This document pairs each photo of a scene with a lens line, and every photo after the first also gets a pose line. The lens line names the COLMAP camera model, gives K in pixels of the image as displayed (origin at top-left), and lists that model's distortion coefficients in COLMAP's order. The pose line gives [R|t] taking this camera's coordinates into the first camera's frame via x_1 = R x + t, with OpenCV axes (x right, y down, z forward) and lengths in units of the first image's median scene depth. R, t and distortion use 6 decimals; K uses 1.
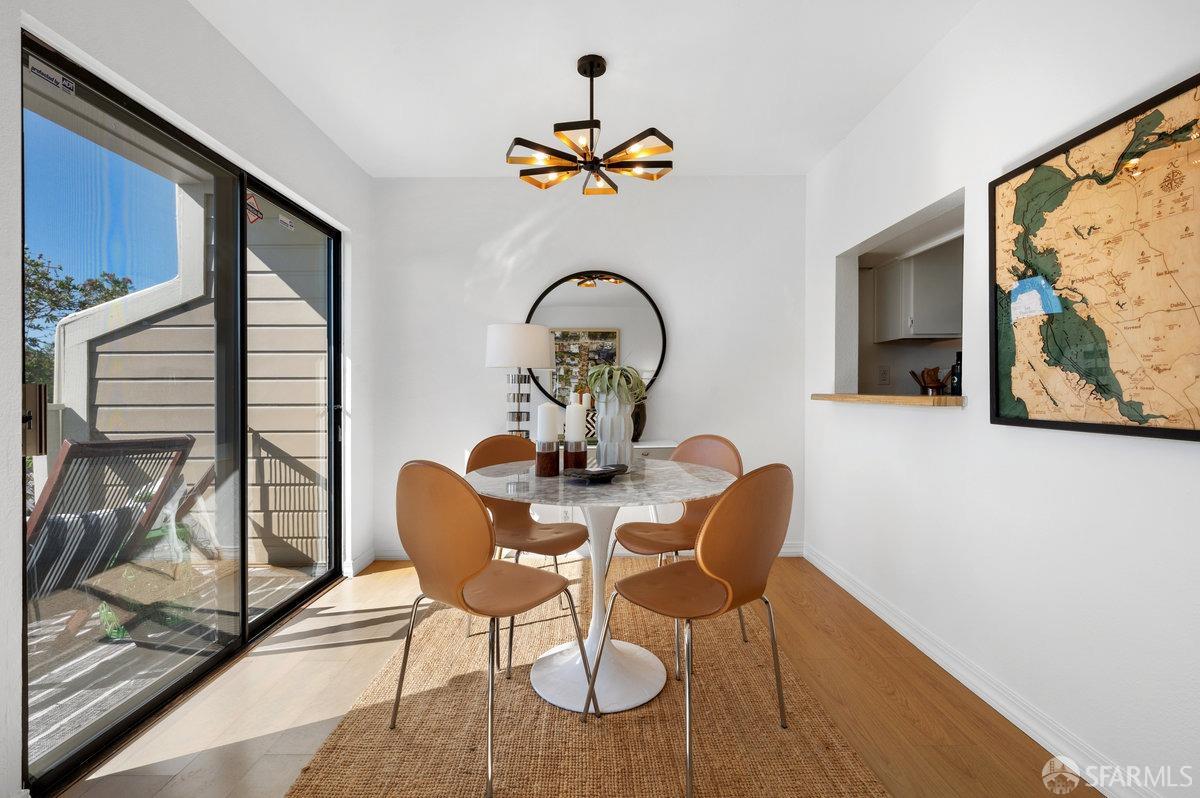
lens RADIAL K [[539.1, 0, 590.5], [0, 539.1, 400.6], [0, 0, 1]] dist [0.012904, -0.000051]
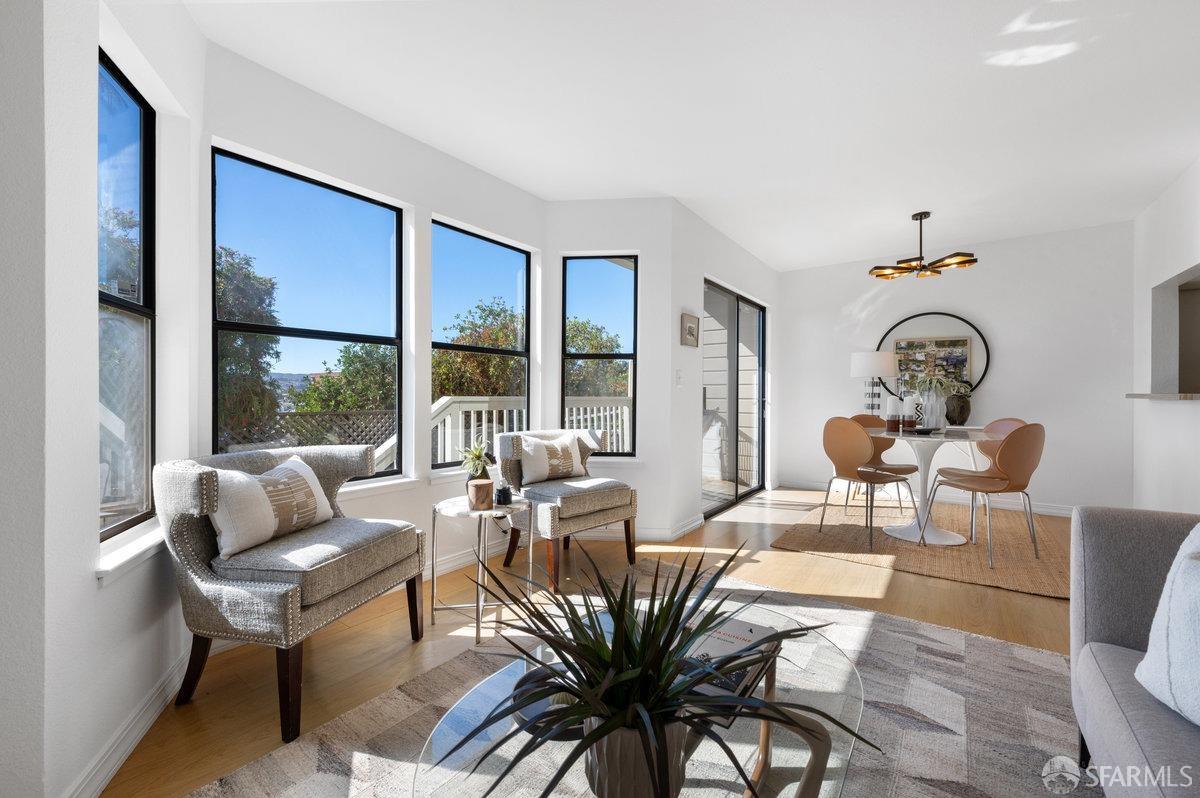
lens RADIAL K [[482.9, 0, 598.3], [0, 482.9, 392.6], [0, 0, 1]] dist [-0.001183, 0.000077]
pose [[0.810356, 0.001947, -0.585934, 0.053823], [-0.015554, 0.999714, -0.018188, 0.026730], [0.585731, 0.023852, 0.810155, -0.697677]]
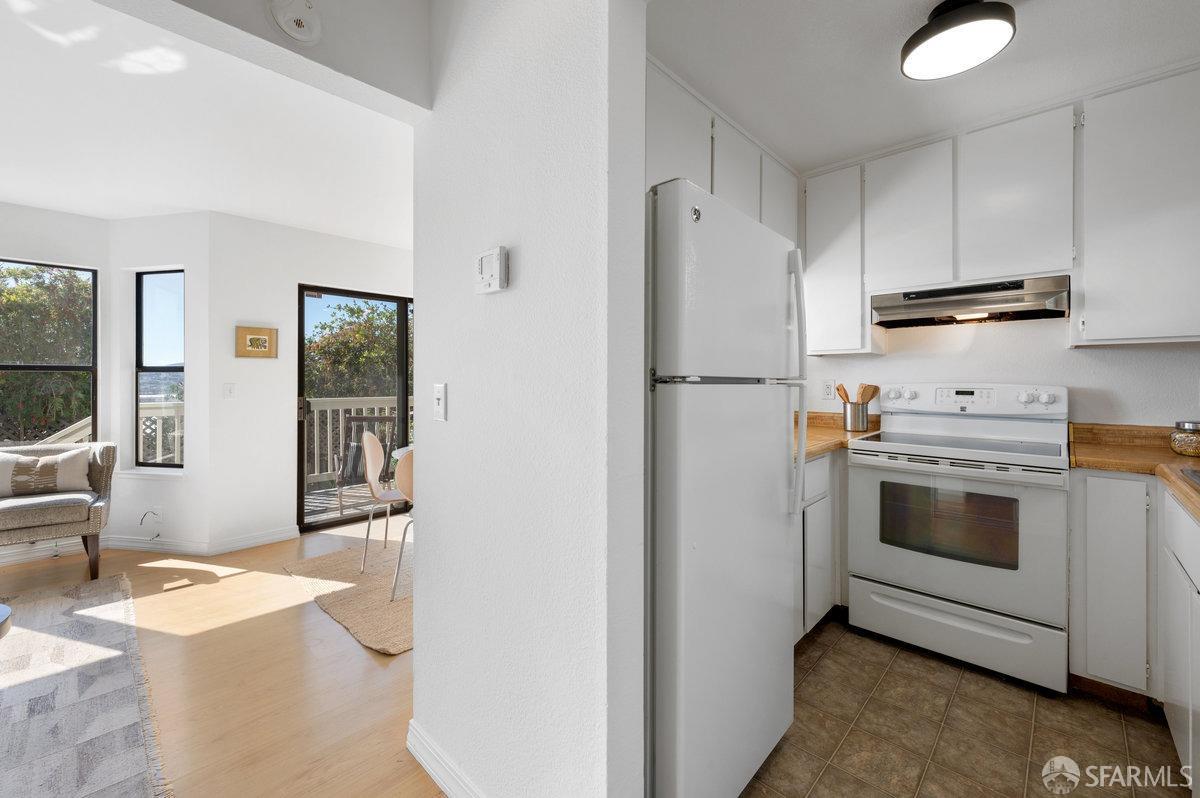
lens RADIAL K [[482.9, 0, 597.2], [0, 482.9, 378.5], [0, 0, 1]] dist [-0.001183, 0.000077]
pose [[0.727512, 0.000074, -0.686095, 0.906408], [-0.010324, 0.999888, -0.010839, -0.052944], [0.686017, 0.014969, 0.727431, 0.066980]]
